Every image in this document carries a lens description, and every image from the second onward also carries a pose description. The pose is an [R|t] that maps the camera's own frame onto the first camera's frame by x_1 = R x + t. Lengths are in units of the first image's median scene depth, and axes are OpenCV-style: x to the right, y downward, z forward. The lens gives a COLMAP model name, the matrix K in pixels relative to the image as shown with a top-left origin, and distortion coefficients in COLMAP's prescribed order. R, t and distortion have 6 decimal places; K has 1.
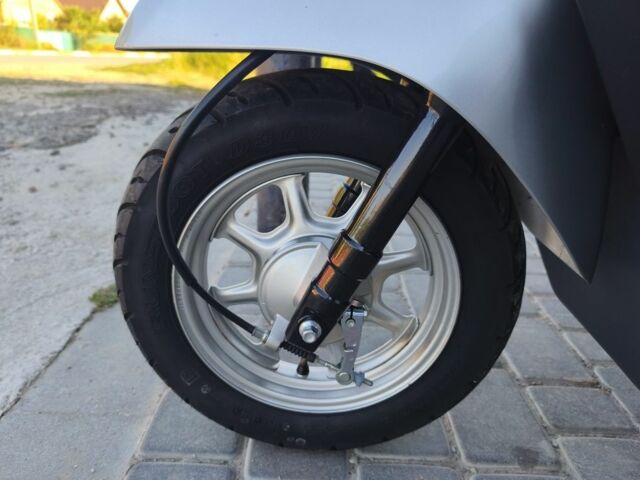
lens RADIAL K [[440.0, 0, 320.7], [0, 440.0, 234.5], [0, 0, 1]] dist [0.002606, -0.000442]
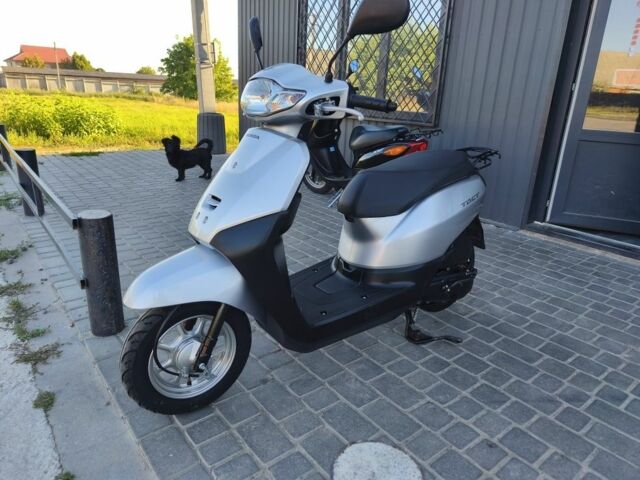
lens RADIAL K [[440.0, 0, 321.4], [0, 440.0, 240.0], [0, 0, 1]] dist [0.002606, -0.000442]
pose [[0.763091, -0.208996, 0.611565, -0.841856], [0.220667, 0.973659, 0.057397, -0.505137], [-0.607452, 0.091153, 0.789109, -1.637839]]
